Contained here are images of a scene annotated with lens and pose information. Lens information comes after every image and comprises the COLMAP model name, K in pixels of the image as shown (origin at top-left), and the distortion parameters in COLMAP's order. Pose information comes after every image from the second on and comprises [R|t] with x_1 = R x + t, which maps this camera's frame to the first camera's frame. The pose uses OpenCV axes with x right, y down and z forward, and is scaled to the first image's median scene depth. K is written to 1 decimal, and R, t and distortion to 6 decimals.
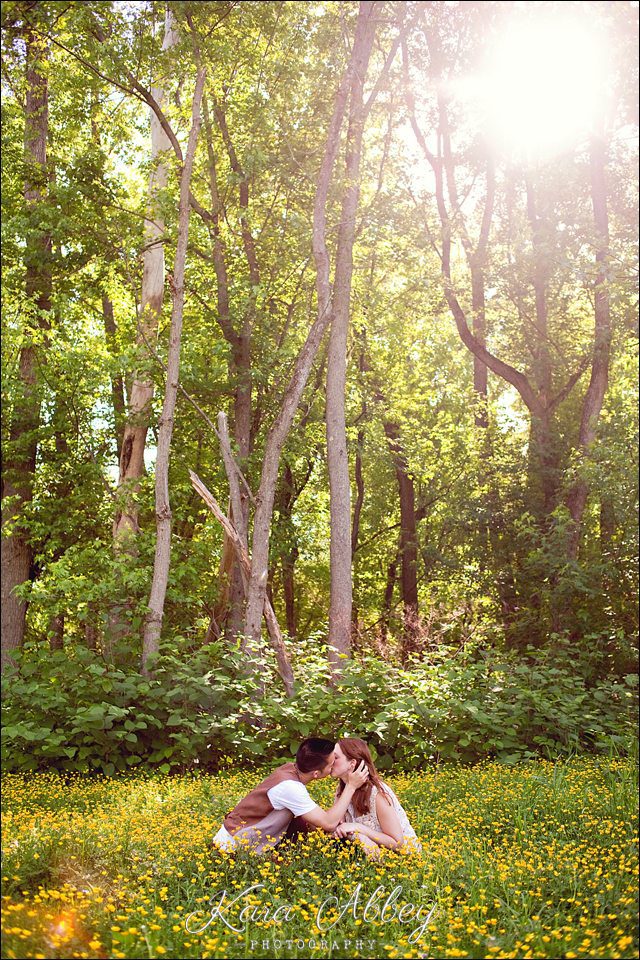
lens RADIAL K [[1039.8, 0, 320.0], [0, 1039.8, 480.0], [0, 0, 1]] dist [-0.046157, 0.035199]
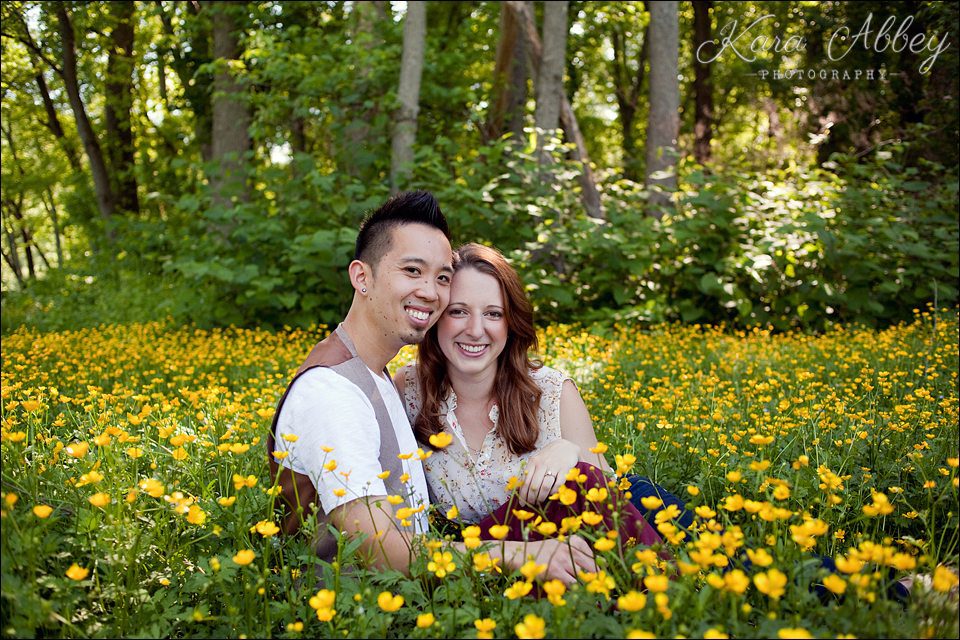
lens RADIAL K [[1039.8, 0, 495.6], [0, 1039.8, 343.9], [0, 0, 1]] dist [-0.046157, 0.035199]
pose [[0.996316, 0.007382, -0.085439, -0.045293], [0.015650, 0.963905, 0.265785, 0.106689], [0.084318, -0.266143, 0.960239, 0.333807]]
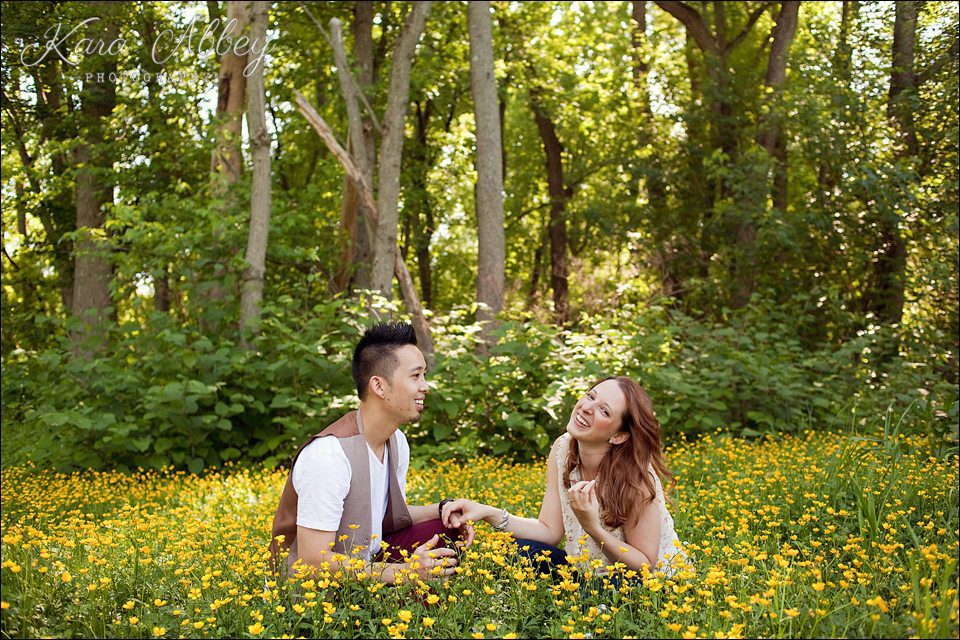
lens RADIAL K [[1039.8, 0, 495.6], [0, 1039.8, 343.9], [0, 0, 1]] dist [-0.046157, 0.035199]
pose [[0.999072, -0.018221, 0.039020, -0.011392], [0.012408, 0.989448, 0.144357, 0.080853], [-0.041238, -0.143739, 0.988756, 0.241389]]
